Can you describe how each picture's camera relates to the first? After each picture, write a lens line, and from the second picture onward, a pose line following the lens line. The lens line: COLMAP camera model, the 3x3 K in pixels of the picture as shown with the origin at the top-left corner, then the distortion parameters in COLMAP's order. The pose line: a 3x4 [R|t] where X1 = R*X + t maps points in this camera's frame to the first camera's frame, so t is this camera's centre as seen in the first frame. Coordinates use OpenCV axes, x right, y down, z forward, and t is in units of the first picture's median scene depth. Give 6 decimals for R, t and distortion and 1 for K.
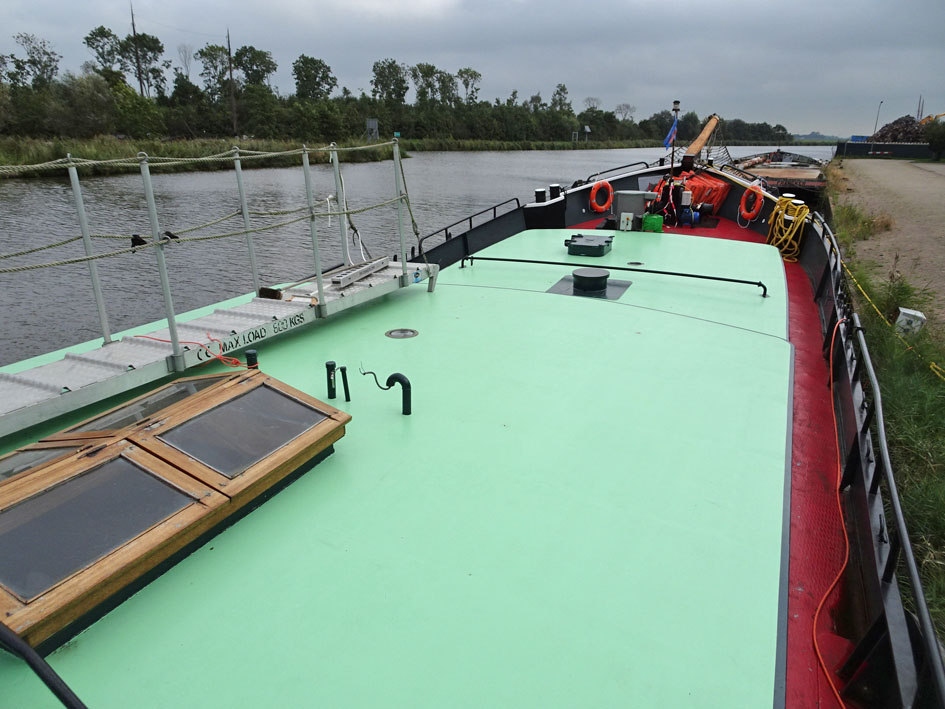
lens RADIAL K [[667.0, 0, 472.5], [0, 667.0, 354.5], [0, 0, 1]] dist [0.006943, -0.001761]
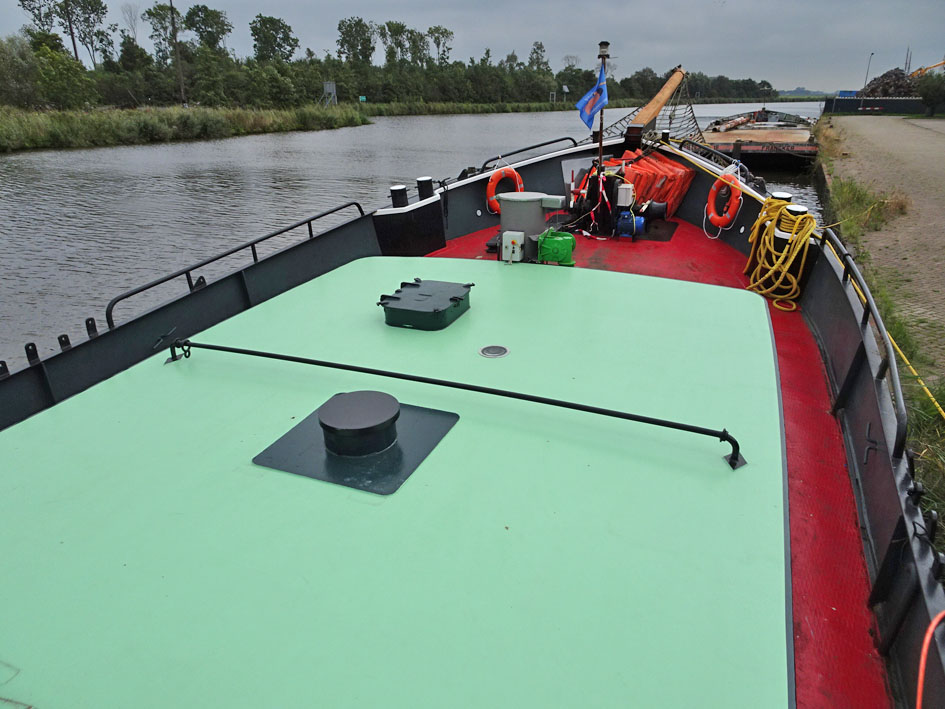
lens RADIAL K [[667.0, 0, 472.5], [0, 667.0, 354.5], [0, 0, 1]] dist [0.006943, -0.001761]
pose [[0.999525, -0.025364, 0.017480, 0.016737], [0.024453, 0.998425, 0.050492, -0.012346], [-0.018733, -0.050041, 0.998571, 0.036854]]
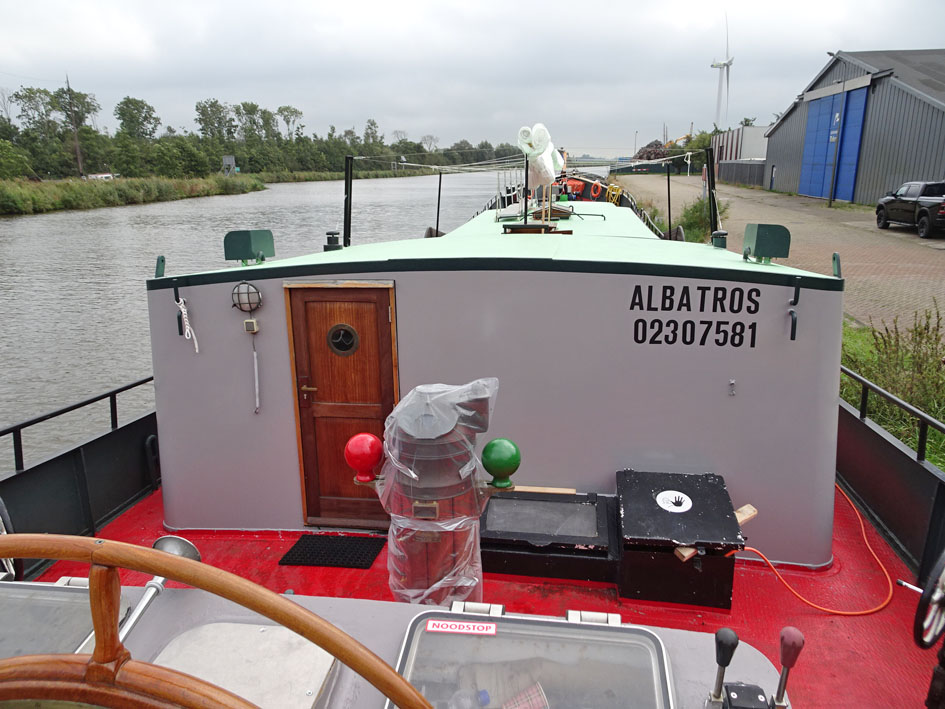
lens RADIAL K [[667.0, 0, 472.5], [0, 667.0, 354.5], [0, 0, 1]] dist [0.006943, -0.001761]
pose [[0.956991, -0.110671, 0.268181, -0.070759], [0.121436, 0.992313, -0.023835, 0.035909], [-0.263481, 0.055377, 0.963074, -0.113342]]
